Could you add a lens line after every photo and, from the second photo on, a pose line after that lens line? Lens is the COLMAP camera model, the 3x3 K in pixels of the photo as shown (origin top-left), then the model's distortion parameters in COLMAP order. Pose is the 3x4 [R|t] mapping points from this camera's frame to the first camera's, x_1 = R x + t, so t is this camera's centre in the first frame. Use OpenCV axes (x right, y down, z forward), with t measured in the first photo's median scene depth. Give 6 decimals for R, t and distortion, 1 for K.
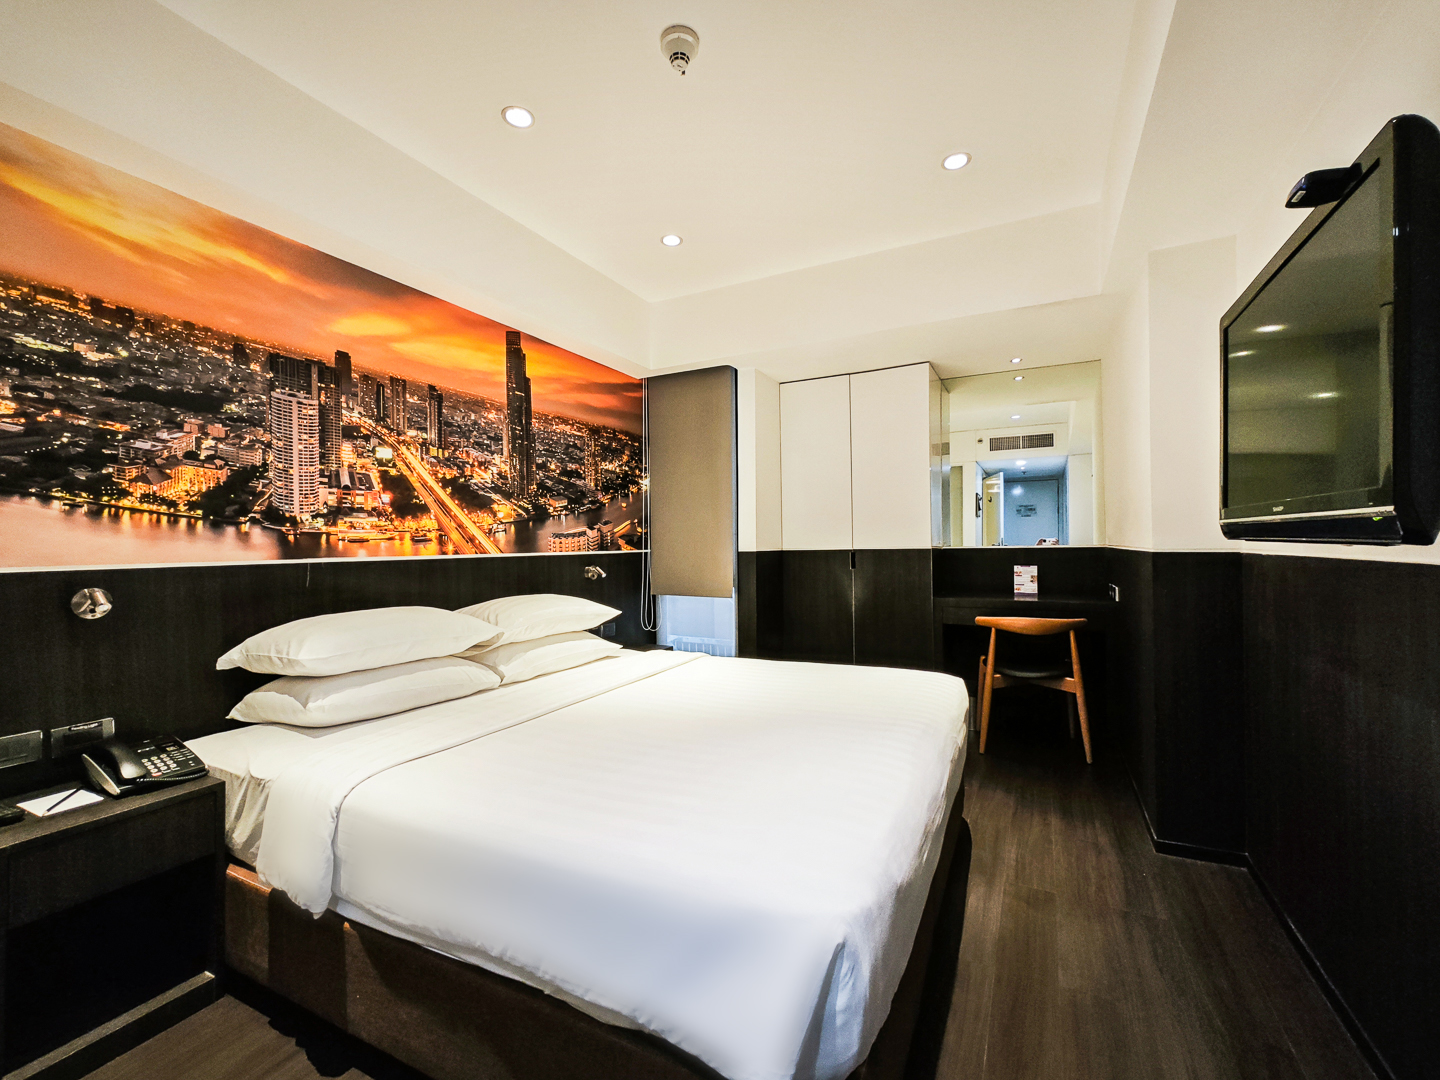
lens RADIAL K [[615.9, 0, 721.2], [0, 615.9, 542.9], [0, 0, 1]] dist [0.001174, -0.000090]
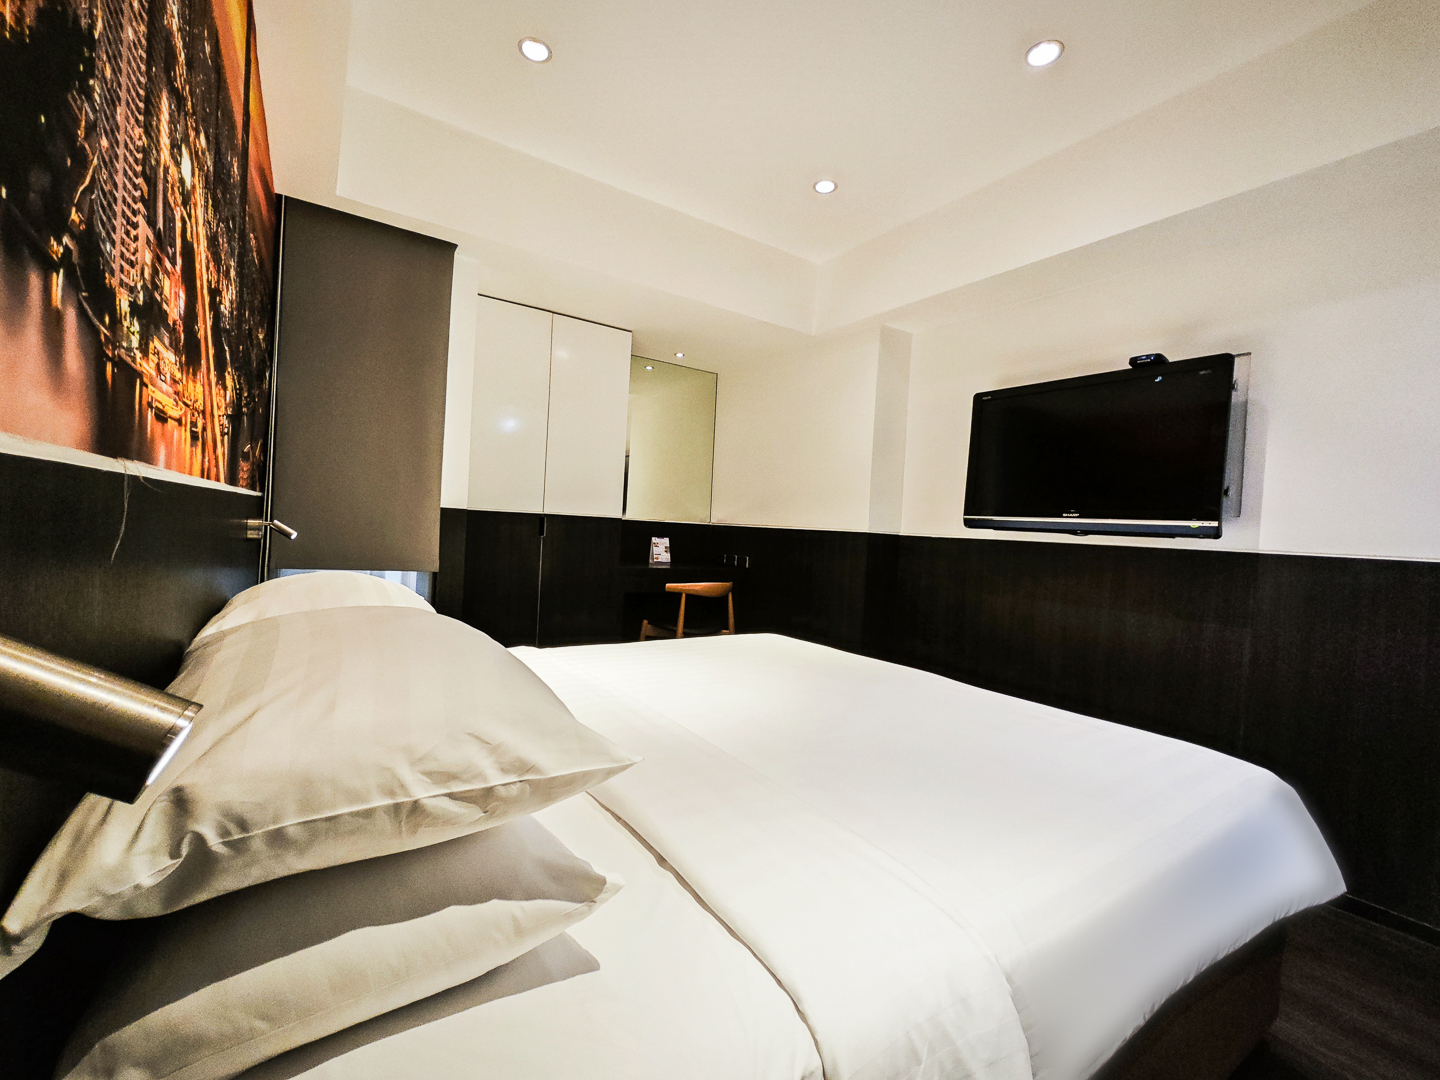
lens RADIAL K [[615.9, 0, 722.5], [0, 615.9, 543.4], [0, 0, 1]] dist [0.001174, -0.000090]
pose [[0.479266, 0.016951, 0.877506, -0.476252], [-0.062346, 0.997945, 0.014774, 0.025712], [-0.875453, -0.061790, 0.479338, 0.384901]]
